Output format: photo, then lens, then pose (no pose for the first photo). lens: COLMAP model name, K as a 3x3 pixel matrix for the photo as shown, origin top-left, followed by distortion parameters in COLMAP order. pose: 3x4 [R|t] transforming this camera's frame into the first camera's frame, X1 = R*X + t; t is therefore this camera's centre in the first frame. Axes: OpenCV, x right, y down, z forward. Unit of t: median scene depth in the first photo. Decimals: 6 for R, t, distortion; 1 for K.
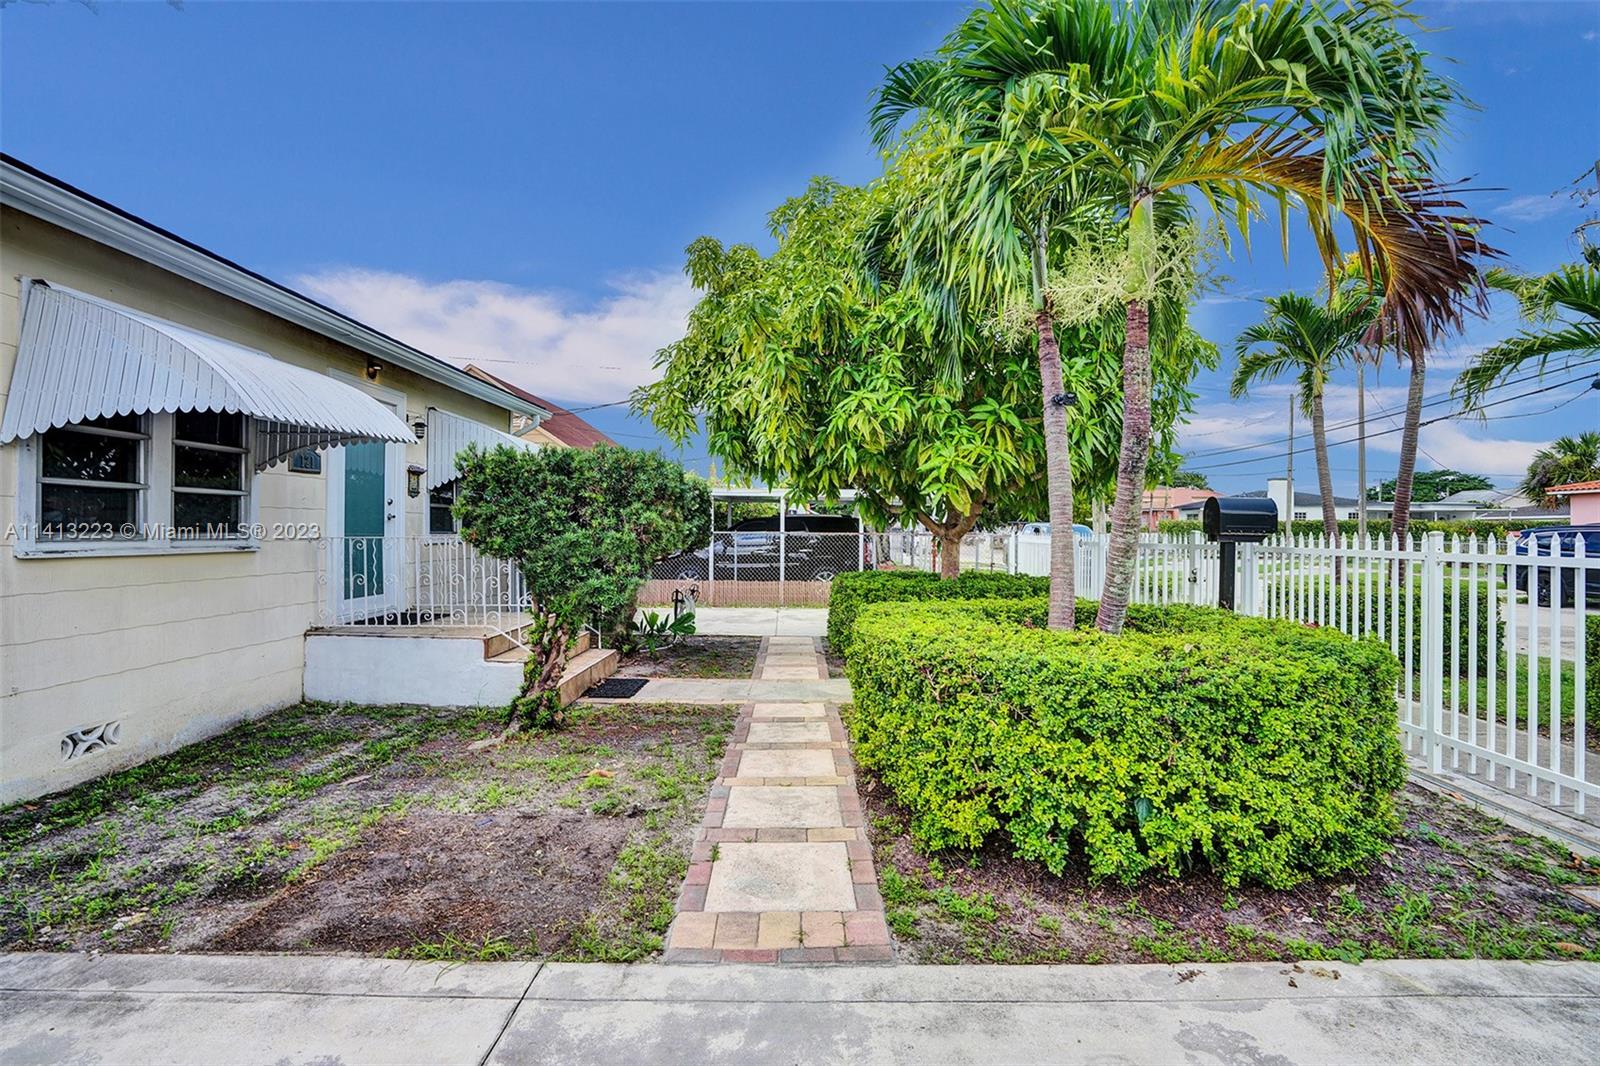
lens RADIAL K [[740.9, 0, 812.2], [0, 740.9, 535.9], [0, 0, 1]] dist [-0.061018, 0.021679]
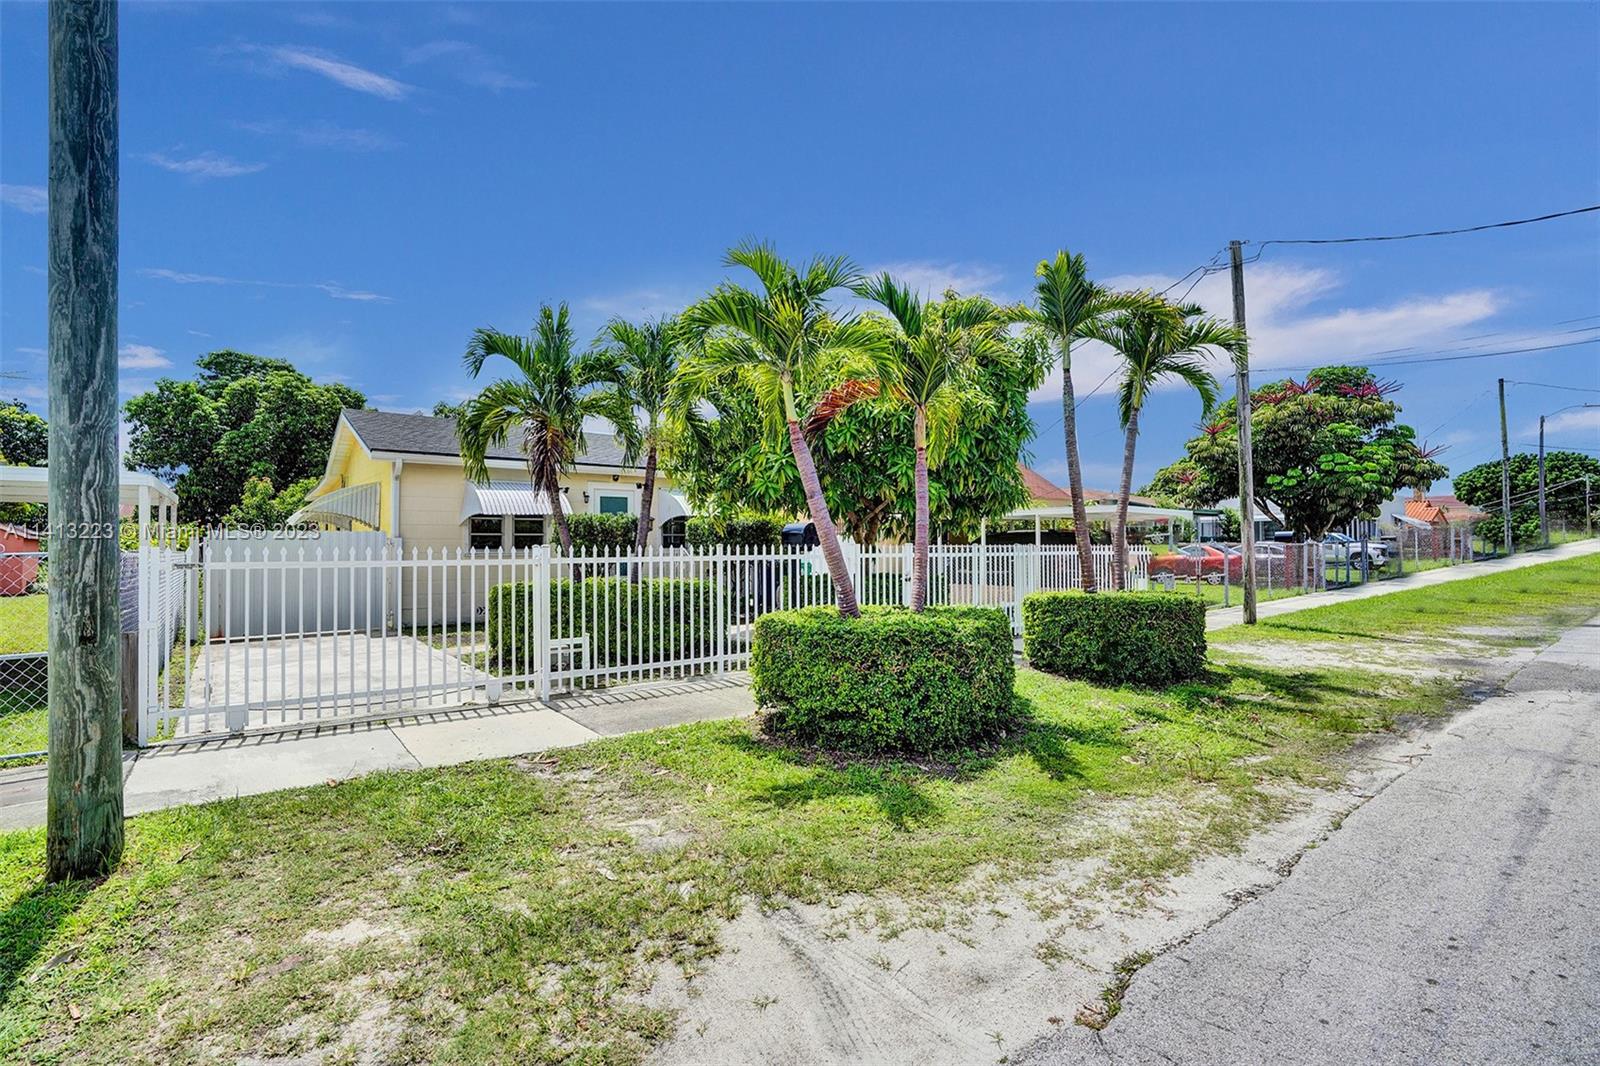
lens RADIAL K [[761.0, 0, 810.2], [0, 761.0, 522.2], [0, 0, 1]] dist [-0.061169, 0.027977]
pose [[0.621071, -0.034005, -0.783016, 3.049837], [0.003291, 0.999163, -0.040781, 0.021250], [0.783748, 0.022751, 0.620663, -0.016335]]
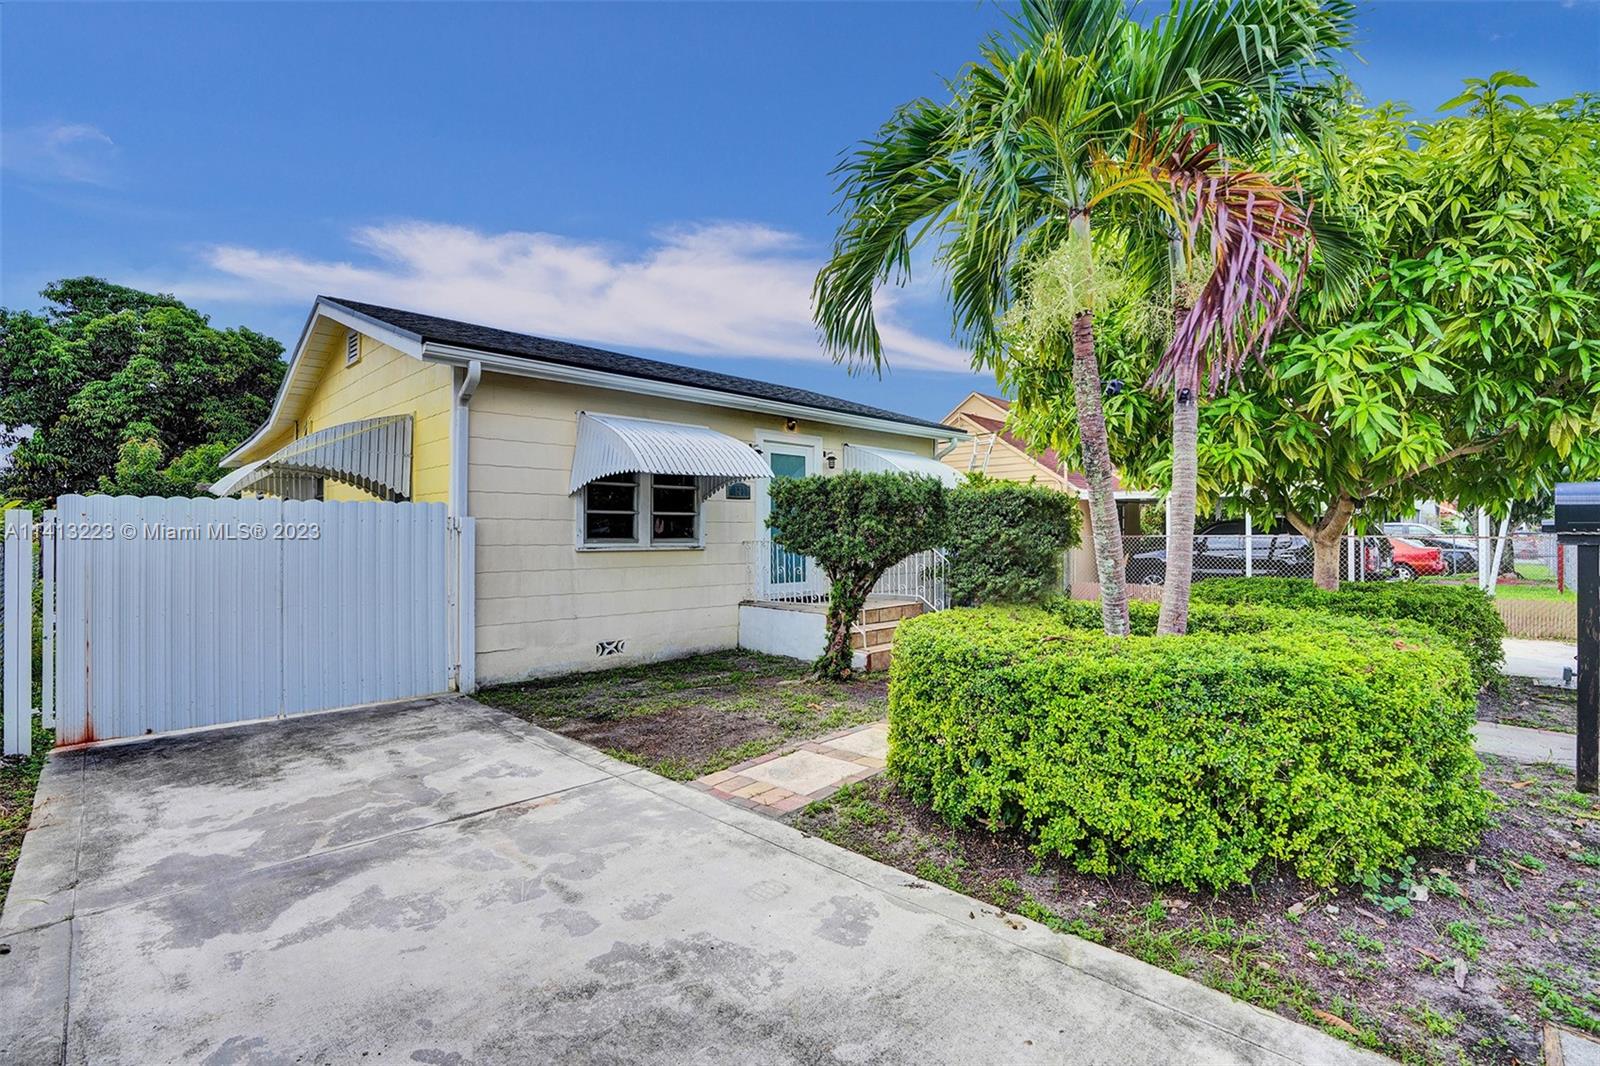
lens RADIAL K [[740.9, 0, 812.2], [0, 740.9, 535.9], [0, 0, 1]] dist [-0.061018, 0.021679]
pose [[0.714269, -0.006754, -0.699839, 0.819548], [0.001499, 0.999966, -0.008120, 0.007023], [0.699870, 0.004751, 0.714255, -0.026823]]
